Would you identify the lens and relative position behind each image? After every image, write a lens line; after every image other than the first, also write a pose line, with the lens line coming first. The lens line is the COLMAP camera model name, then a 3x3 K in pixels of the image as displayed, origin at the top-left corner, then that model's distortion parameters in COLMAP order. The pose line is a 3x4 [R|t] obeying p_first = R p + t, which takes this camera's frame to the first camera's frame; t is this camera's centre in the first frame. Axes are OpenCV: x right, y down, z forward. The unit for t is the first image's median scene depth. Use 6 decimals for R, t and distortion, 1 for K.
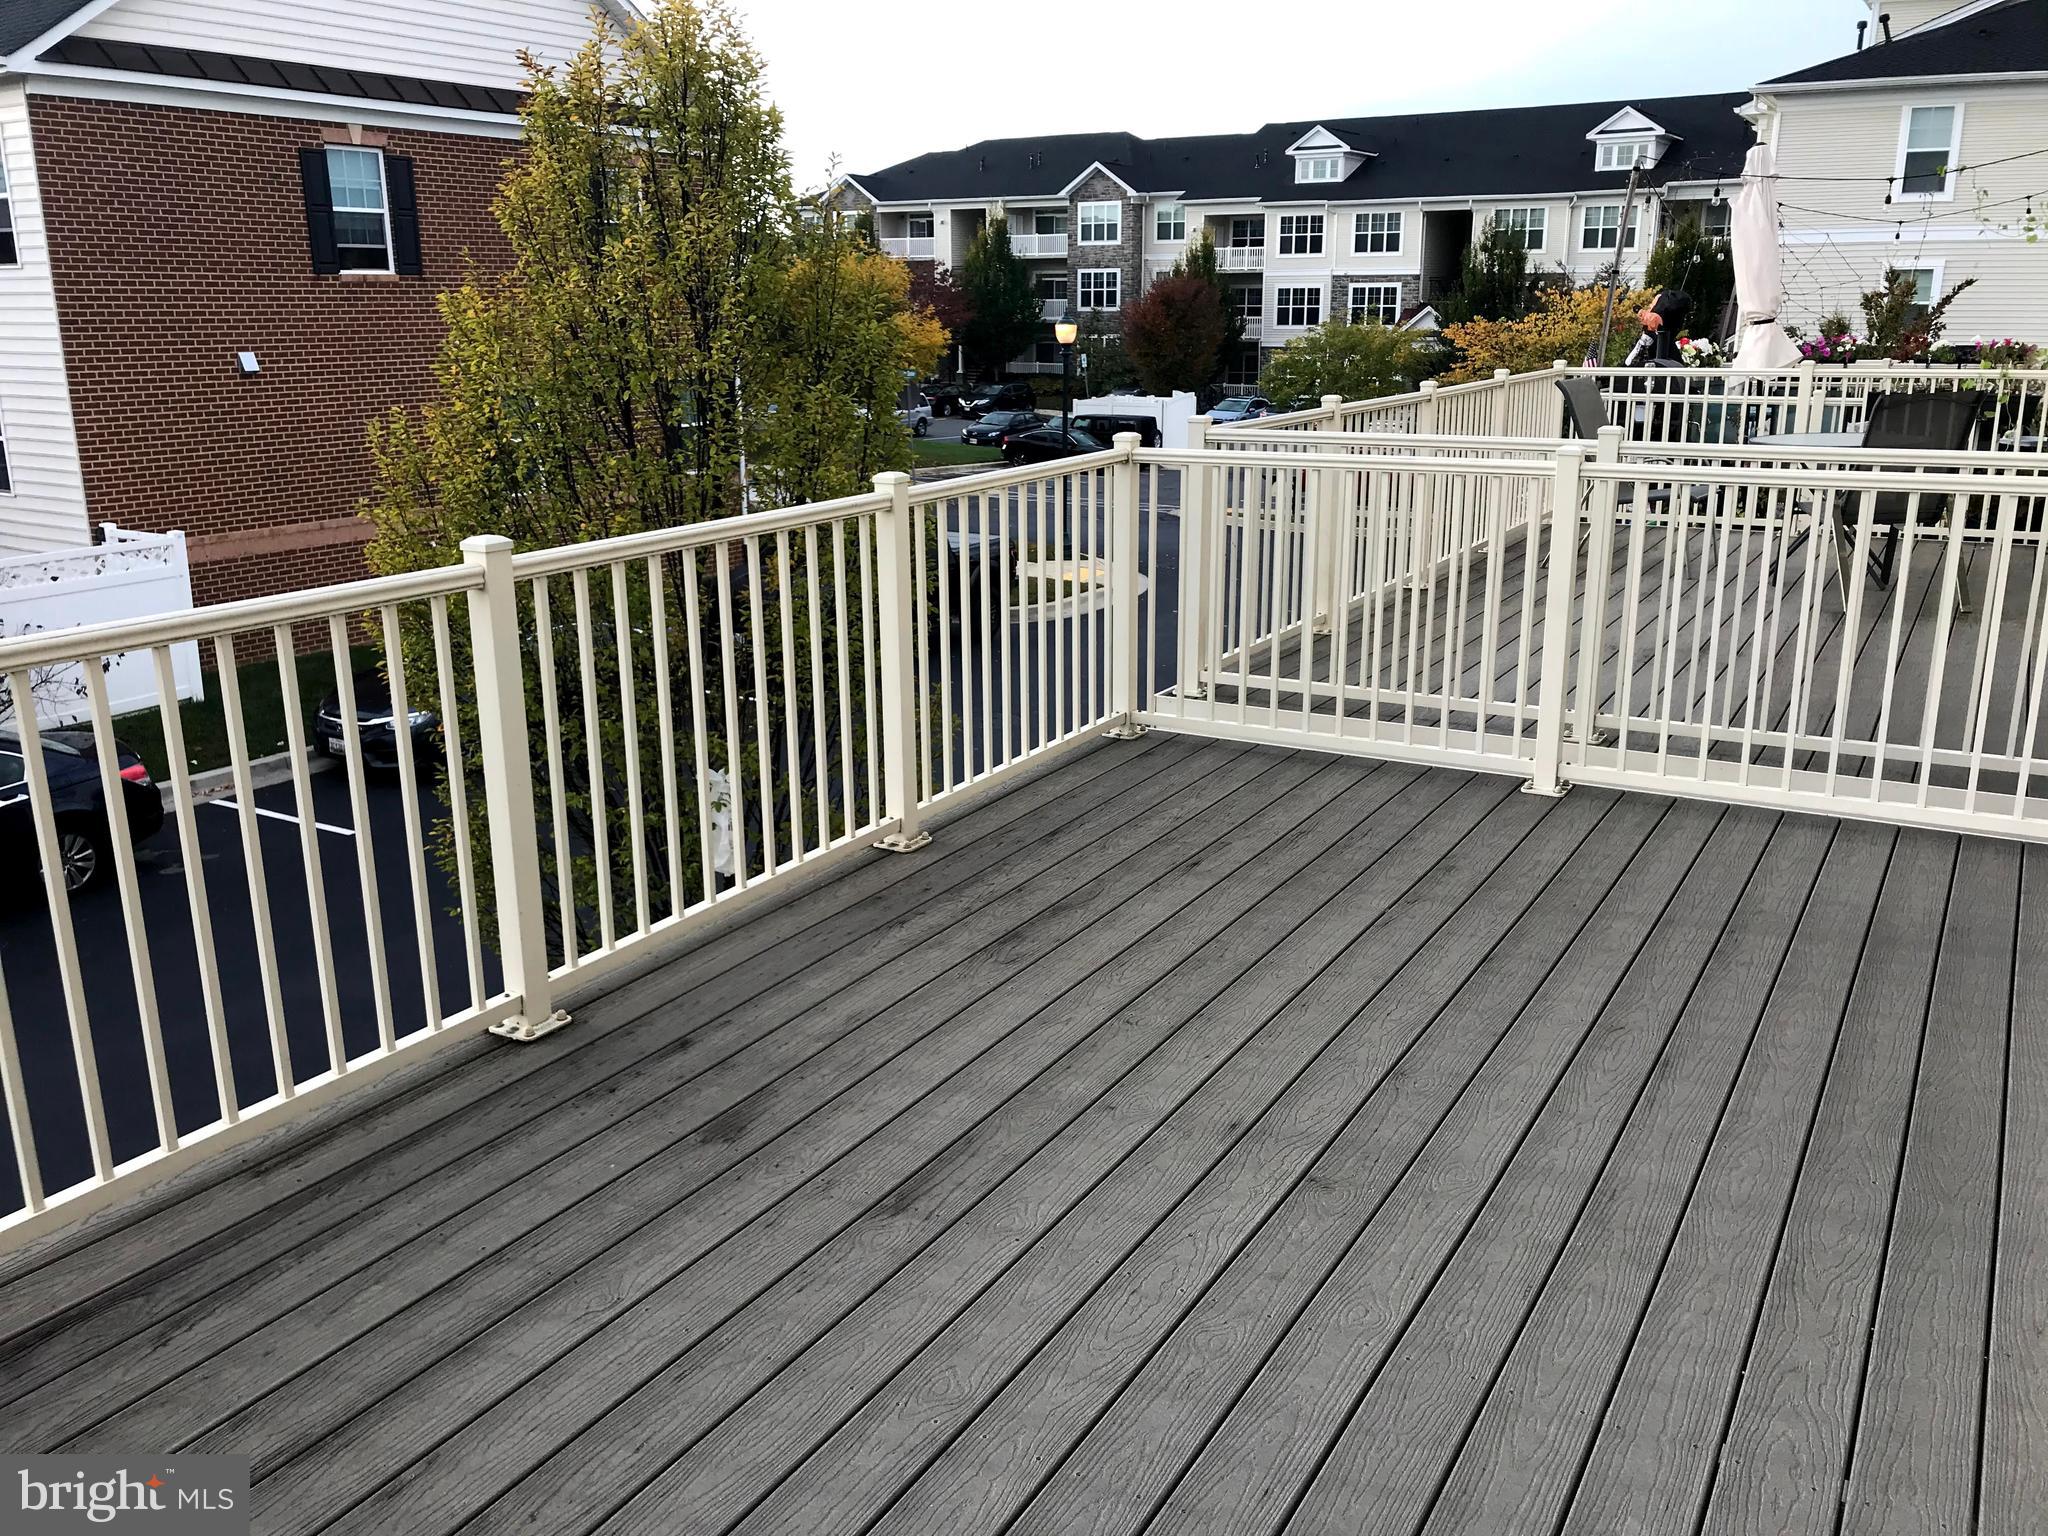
lens RADIAL K [[1669.8, 0, 1008.9], [0, 1669.8, 762.3], [0, 0, 1]] dist [0.033412, -0.024640]
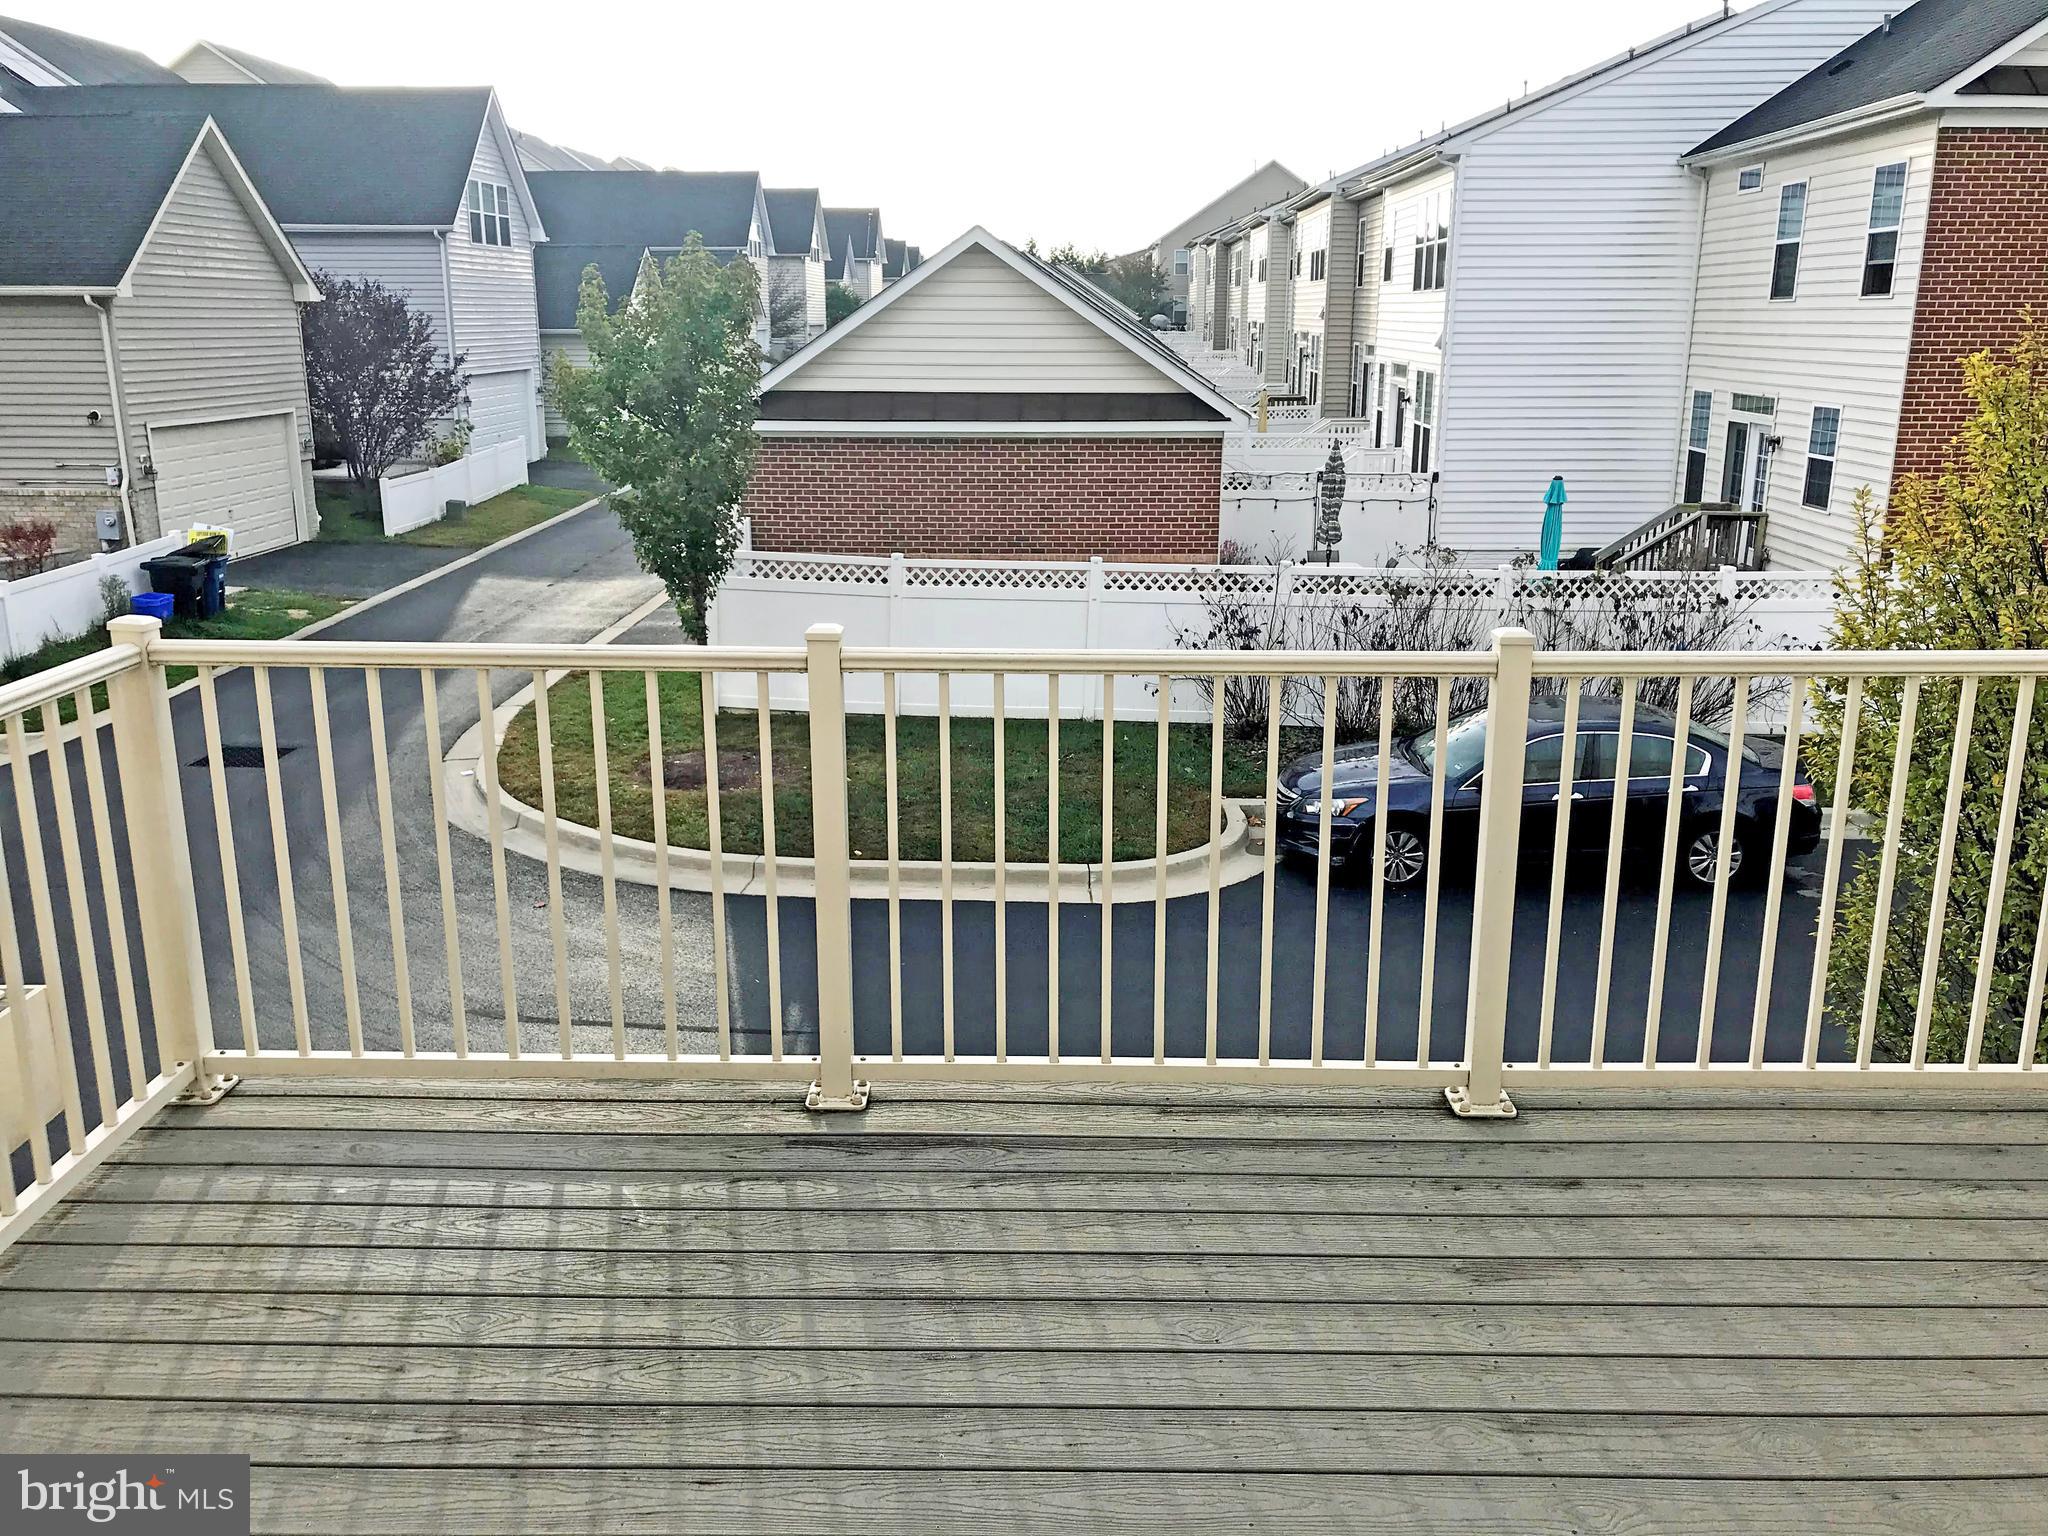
lens RADIAL K [[1669.8, 0, 1010.1], [0, 1669.8, 759.2], [0, 0, 1]] dist [0.033412, -0.024640]
pose [[0.499746, 0.225747, -0.836237, 0.379283], [-0.233808, 0.964760, 0.120716, -0.101404], [0.834019, 0.135191, 0.534916, 0.194520]]
